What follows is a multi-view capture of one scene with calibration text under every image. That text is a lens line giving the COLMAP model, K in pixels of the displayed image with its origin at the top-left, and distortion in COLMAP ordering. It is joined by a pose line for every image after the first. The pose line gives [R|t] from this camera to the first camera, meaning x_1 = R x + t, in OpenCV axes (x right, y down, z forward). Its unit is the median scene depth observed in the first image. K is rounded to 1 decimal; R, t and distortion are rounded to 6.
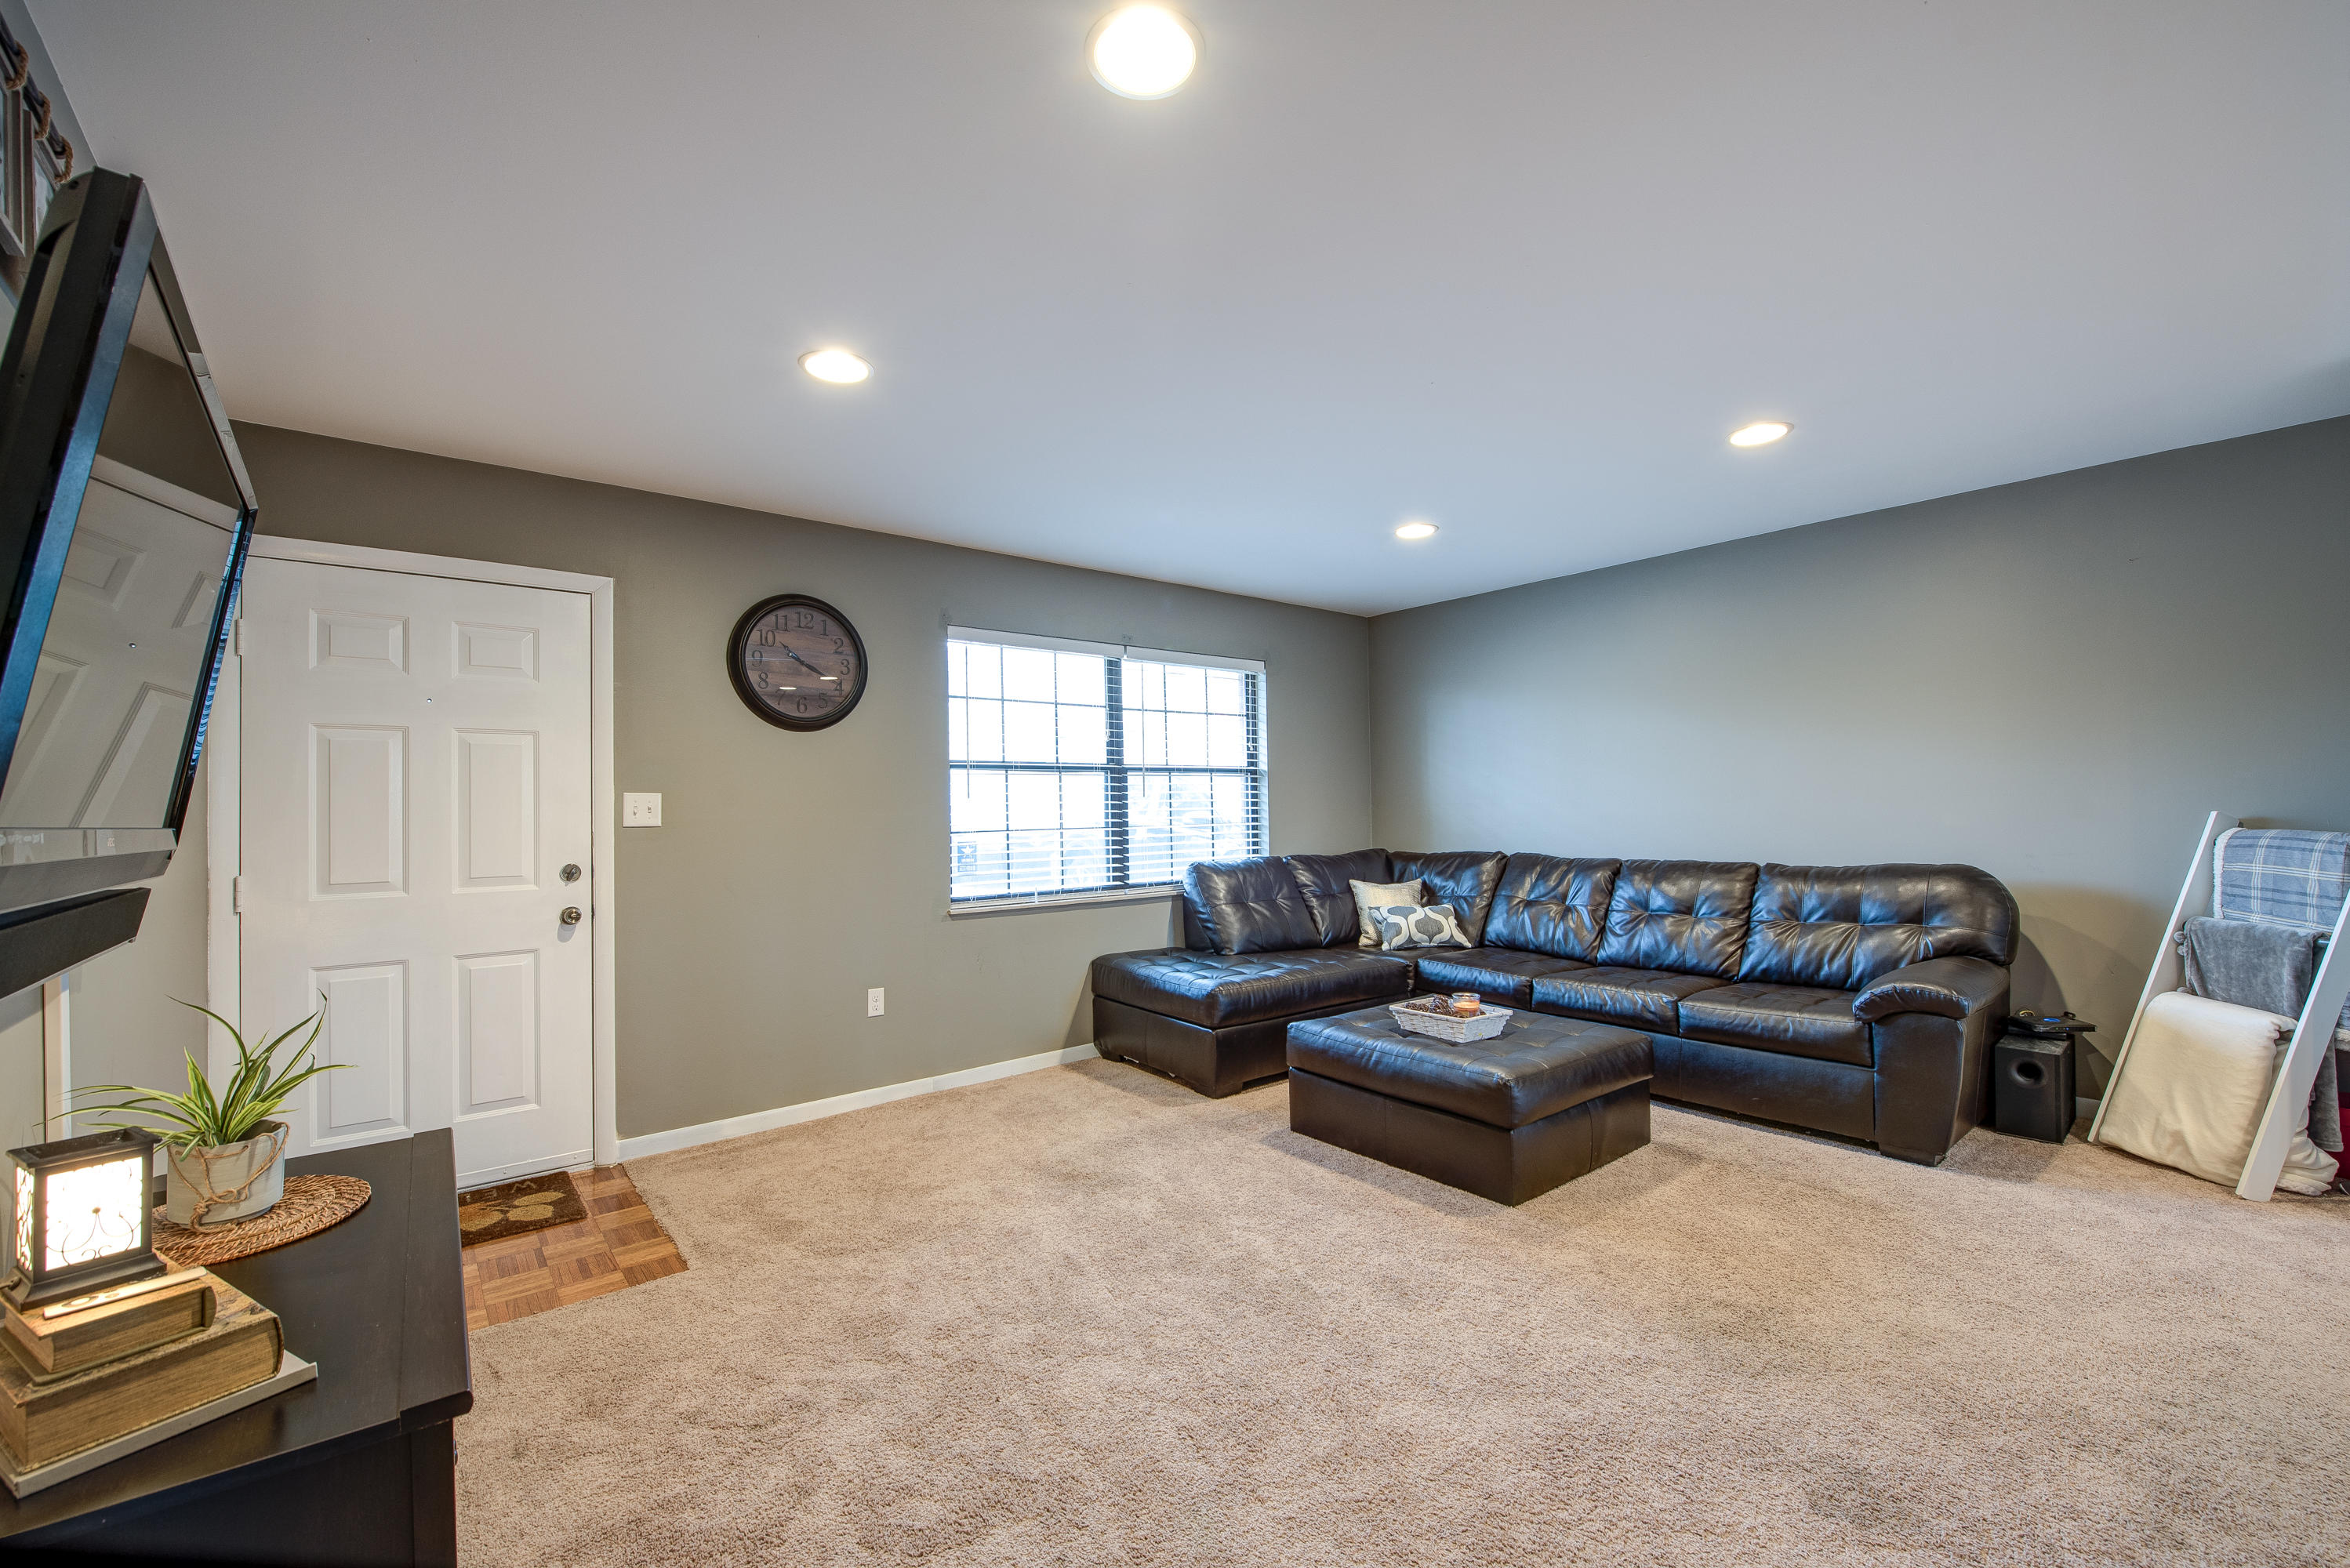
lens RADIAL K [[956.8, 0, 1158.7], [0, 956.8, 787.5], [0, 0, 1]] dist [-0.010892, -0.002293]
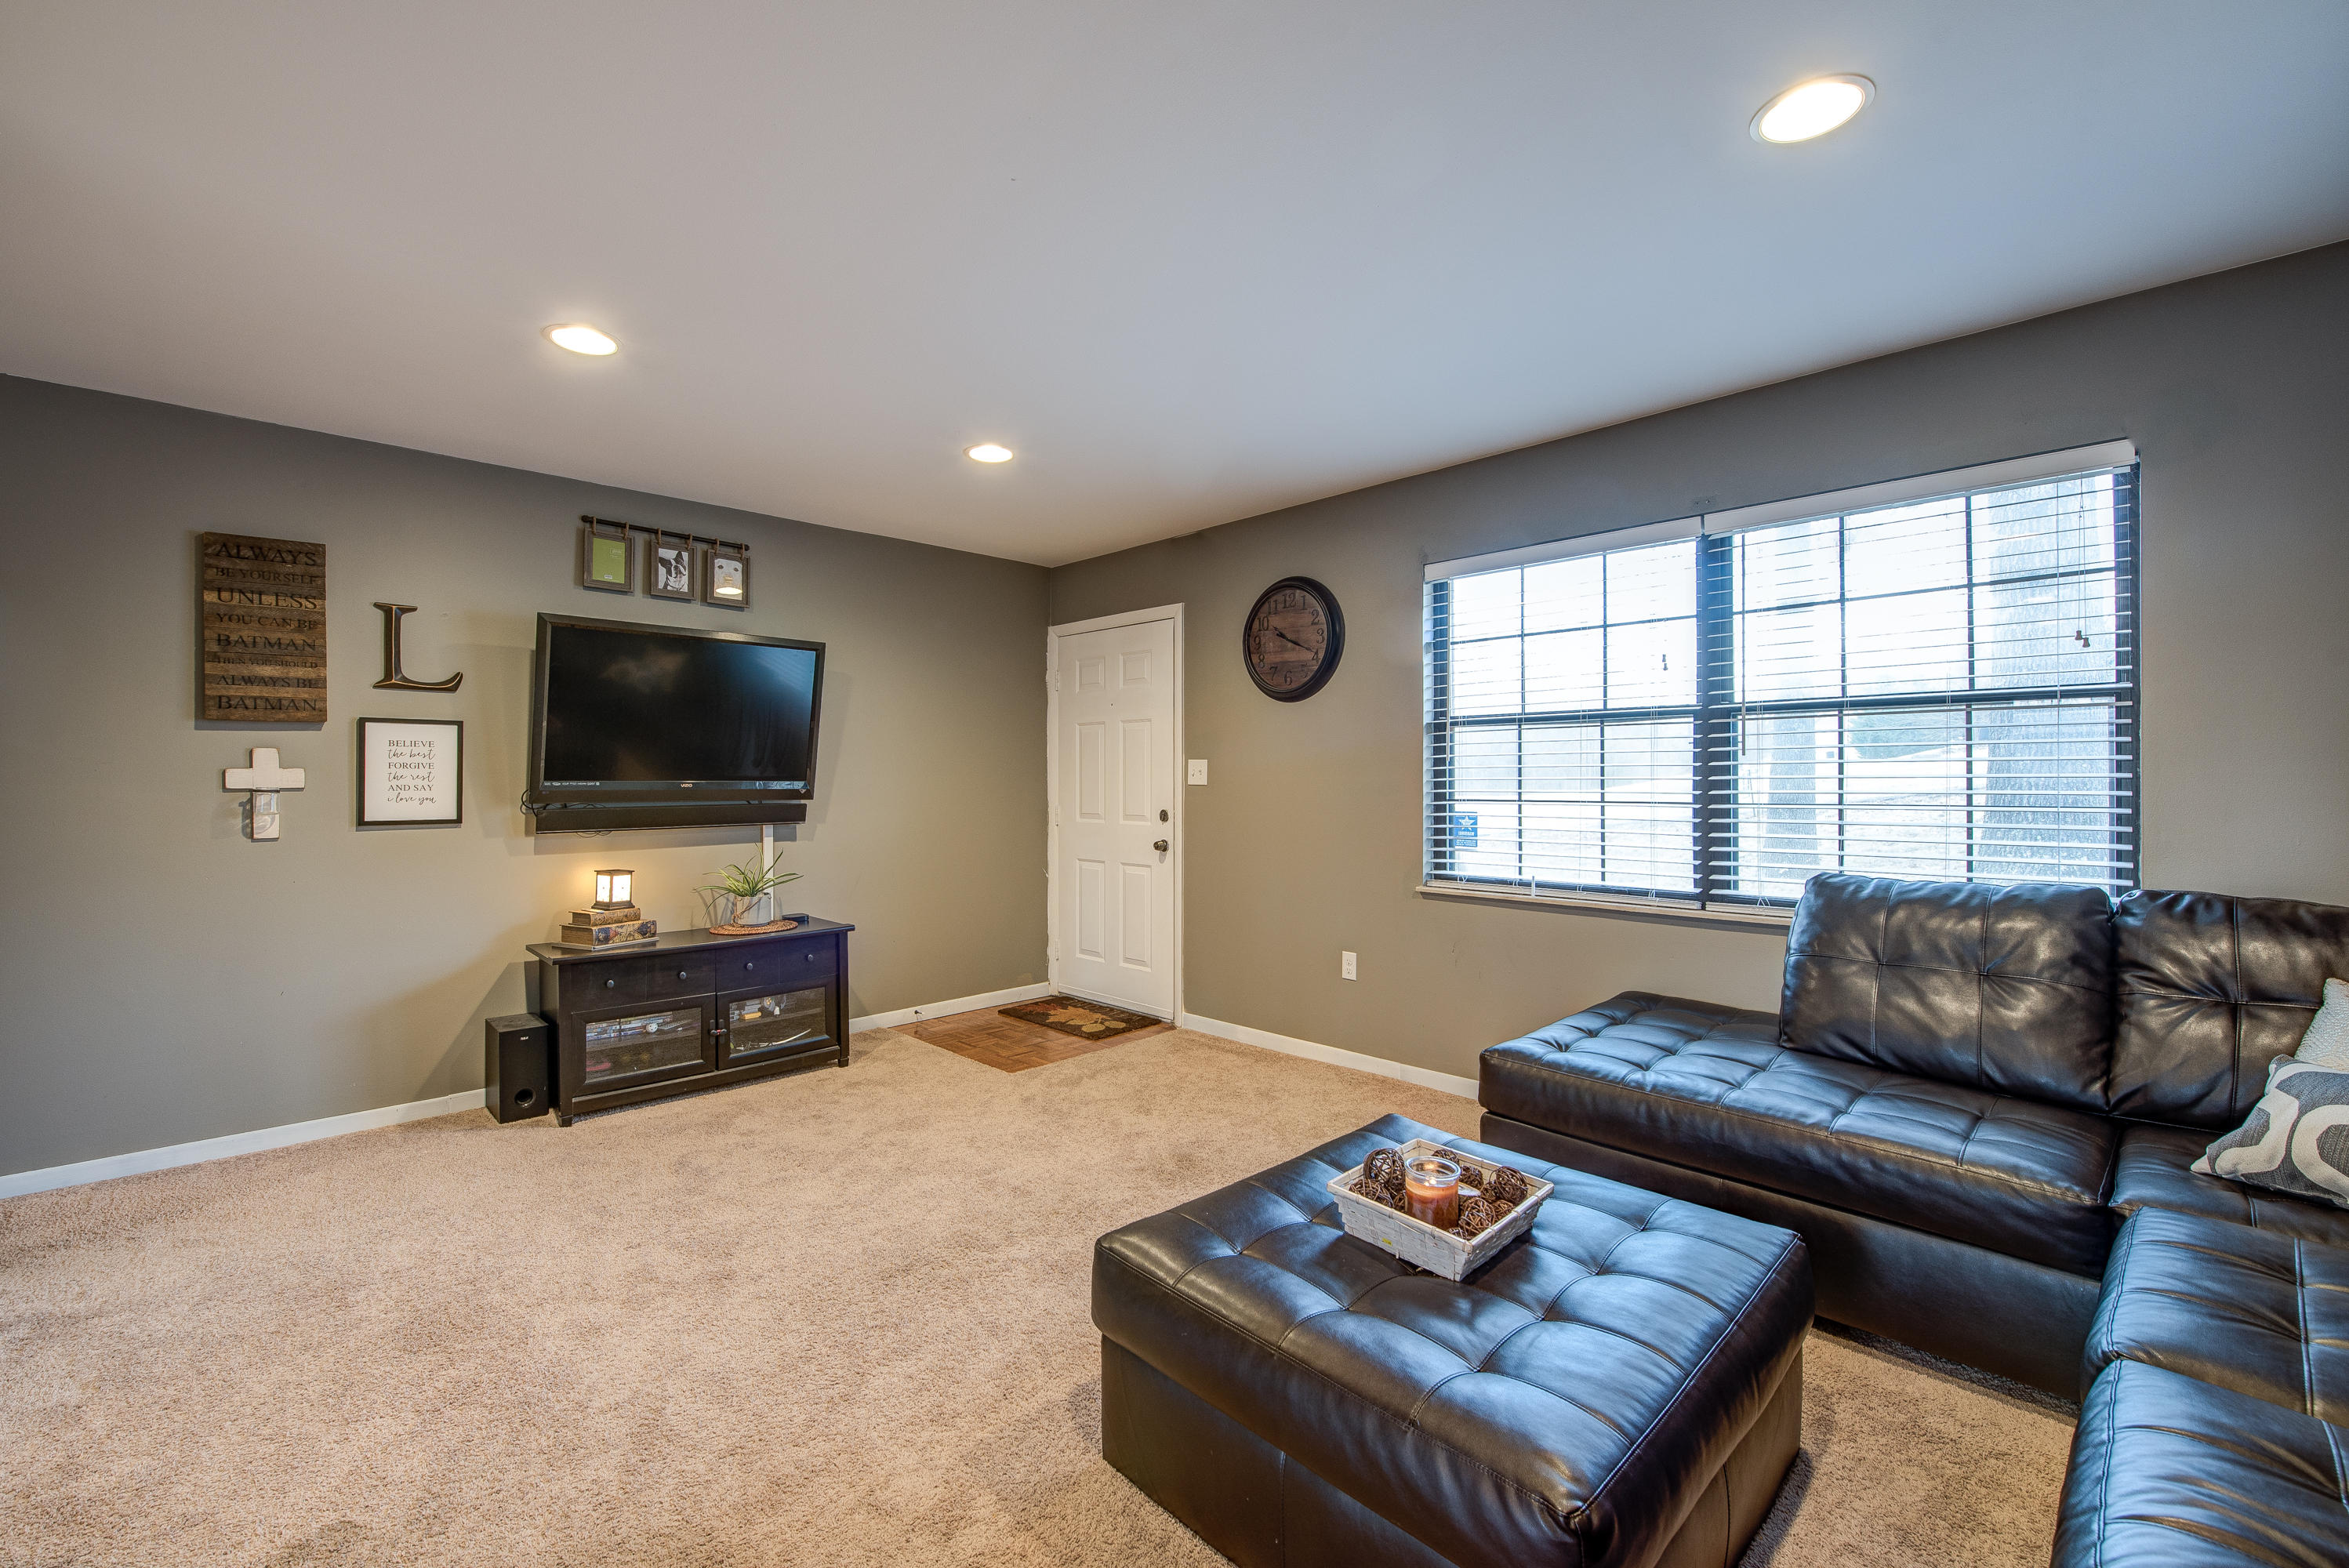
lens RADIAL K [[956.4, 0, 1148.4], [0, 956.4, 787.7], [0, 0, 1]] dist [-0.010892, -0.002293]
pose [[0.090410, 0.023207, -0.995634, 0.624586], [0.022435, 0.999427, 0.025333, 0.007289], [0.995652, -0.024628, 0.089837, 0.648940]]
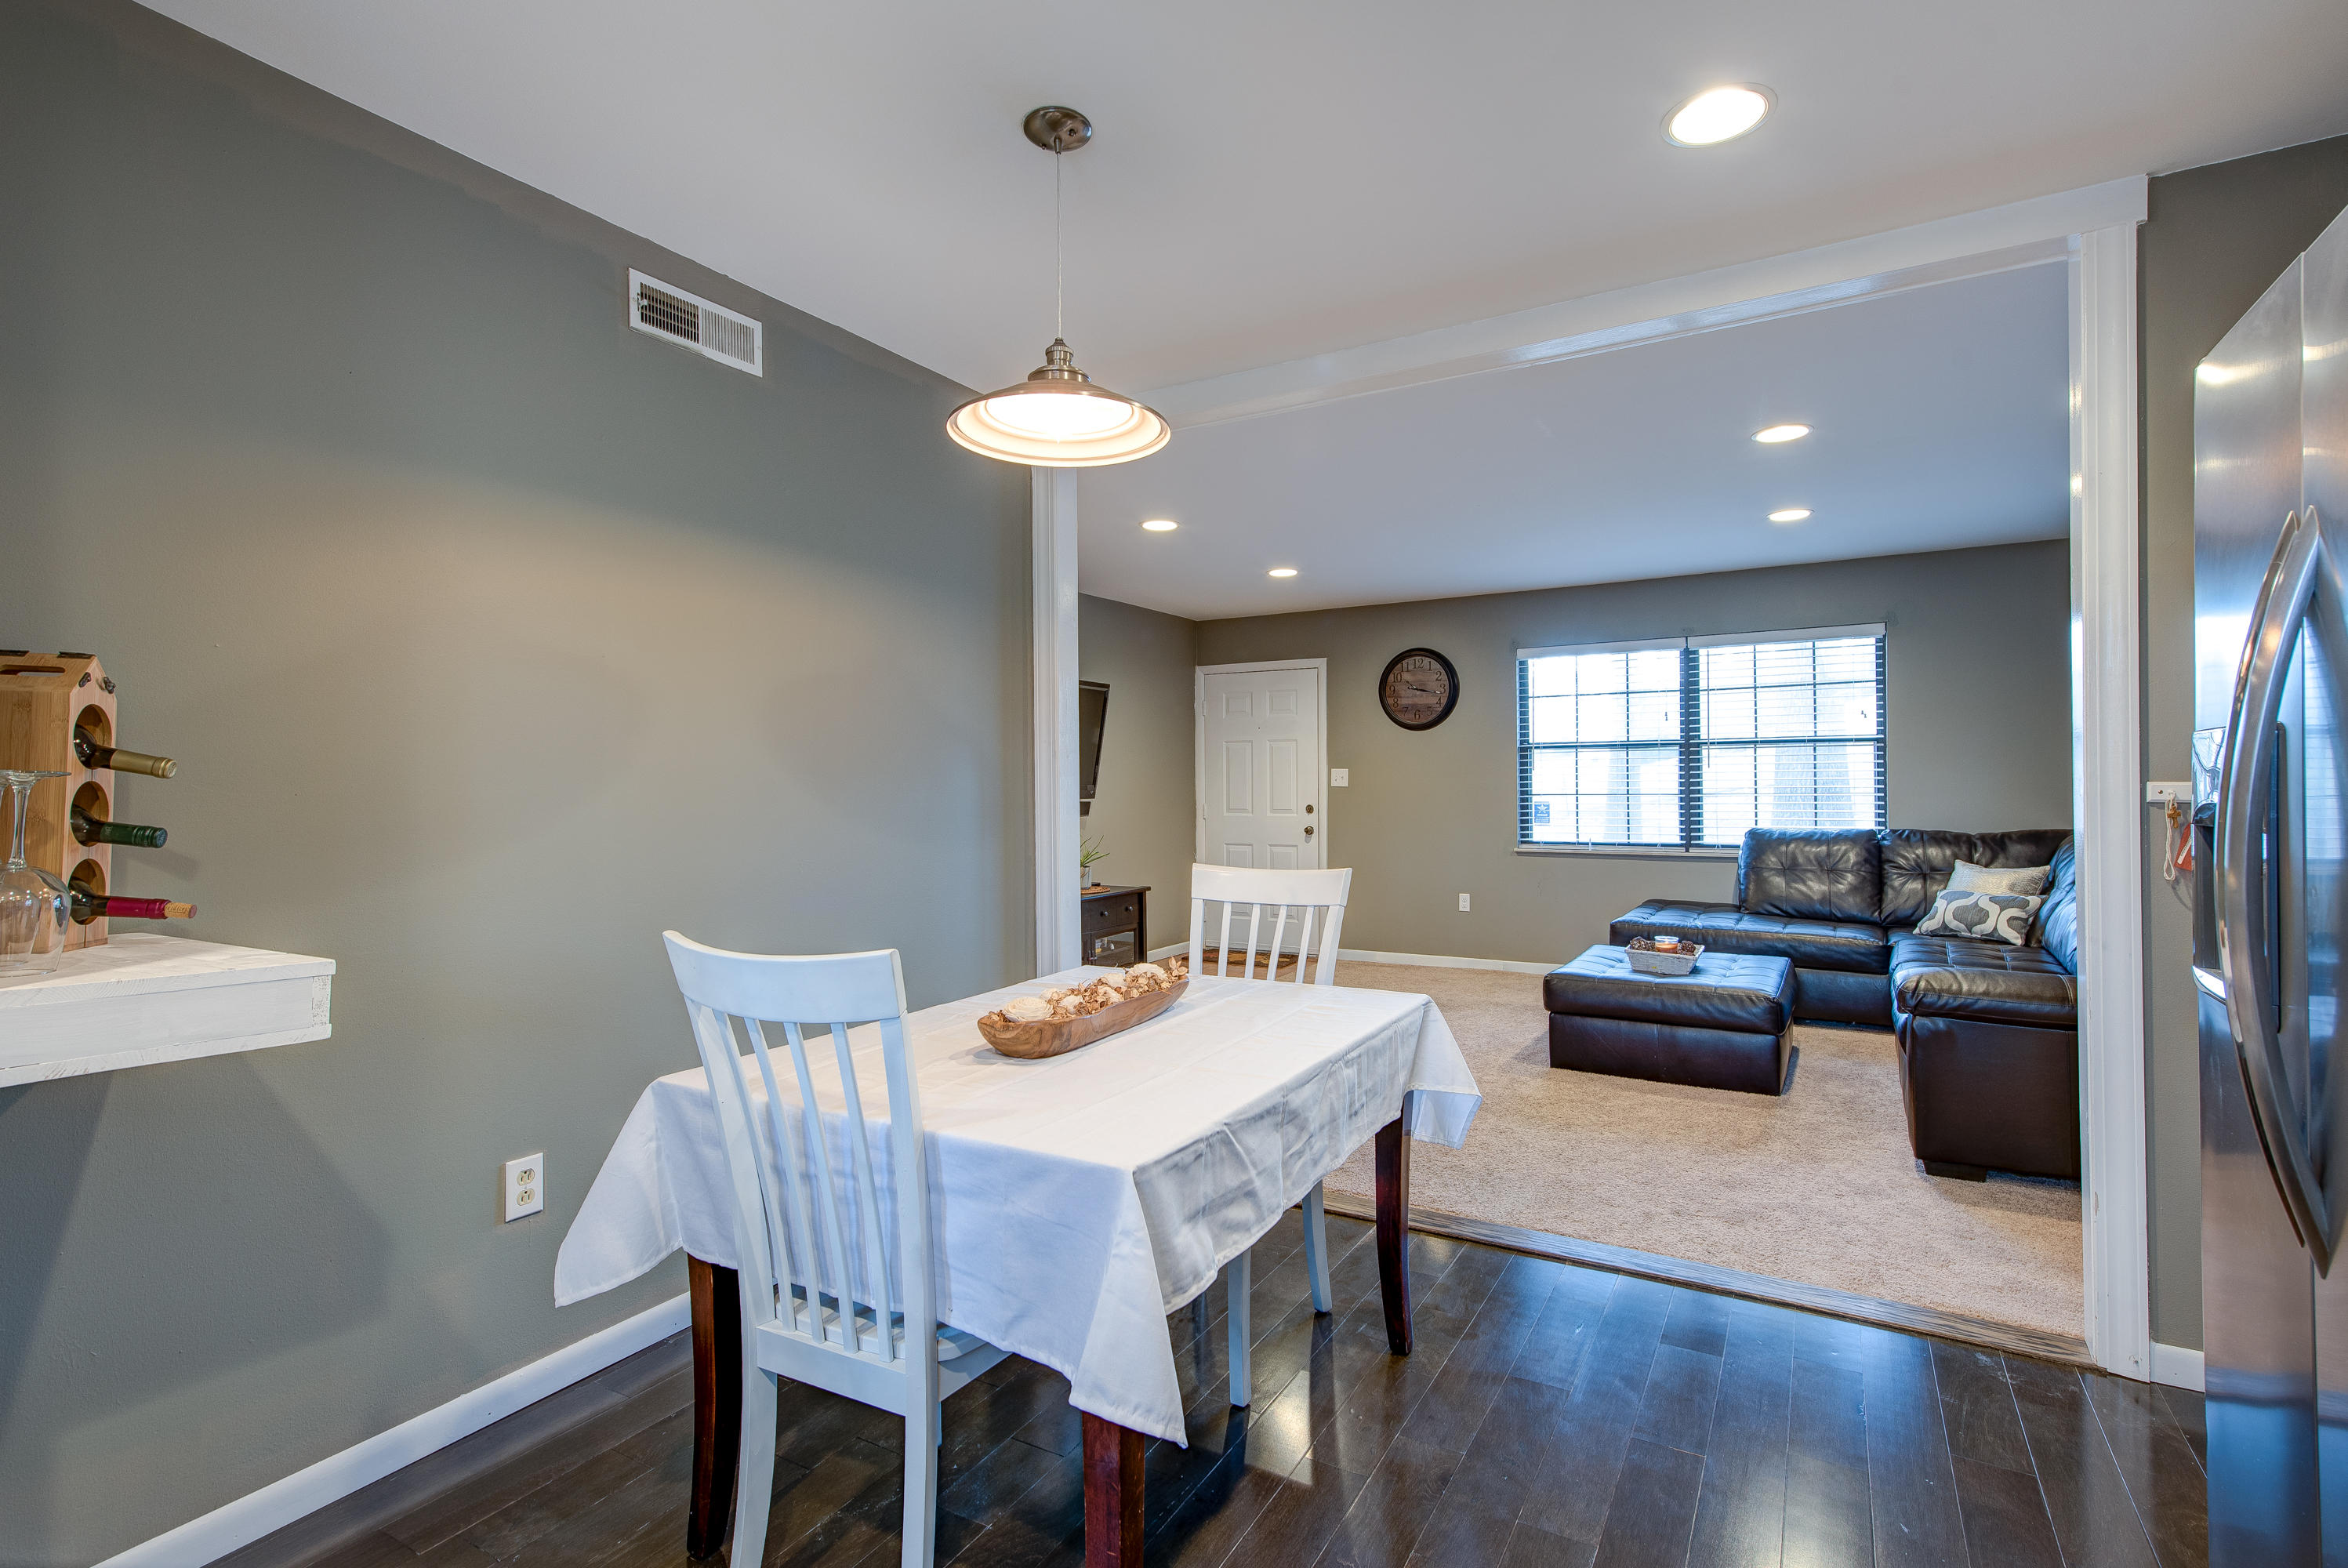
lens RADIAL K [[1081.4, 0, 1208.1], [0, 1081.4, 785.2], [0, 0, 1]] dist [0.016800, 0.000122]
pose [[0.366567, 0.014750, -0.930275, 1.095256], [0.021375, 0.999477, 0.024270, -0.015978], [0.930146, -0.028781, 0.366060, -0.027221]]
